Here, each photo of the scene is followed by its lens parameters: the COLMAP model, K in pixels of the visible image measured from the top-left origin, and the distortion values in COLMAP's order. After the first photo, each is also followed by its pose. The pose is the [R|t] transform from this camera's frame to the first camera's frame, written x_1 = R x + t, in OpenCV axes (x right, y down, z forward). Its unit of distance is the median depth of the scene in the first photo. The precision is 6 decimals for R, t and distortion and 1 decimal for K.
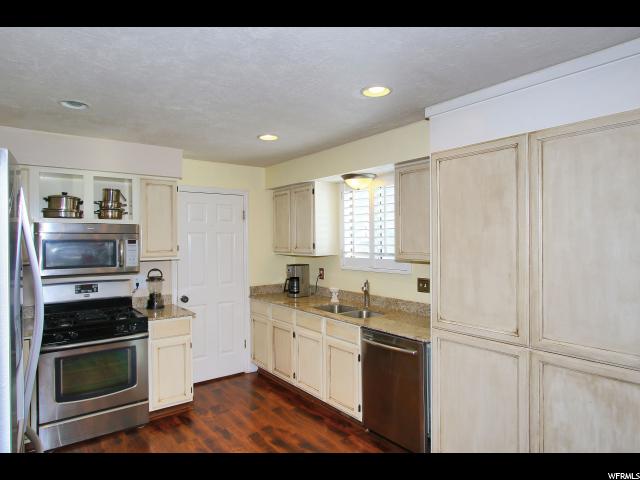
lens RADIAL K [[340.6, 0, 319.7], [0, 340.6, 249.7], [0, 0, 1]] dist [0.001305, 0.000369]
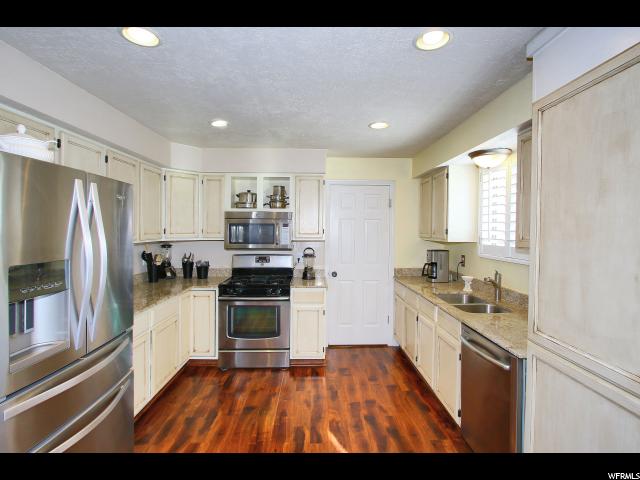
lens RADIAL K [[294.1, 0, 318.3], [0, 294.1, 237.3], [0, 0, 1]] dist [-0.016985, 0.000074]
pose [[0.847229, 0.026692, -0.530557, 0.142036], [-0.023889, 0.999641, 0.012144, 0.004663], [0.530690, 0.002385, 0.847562, 0.115405]]
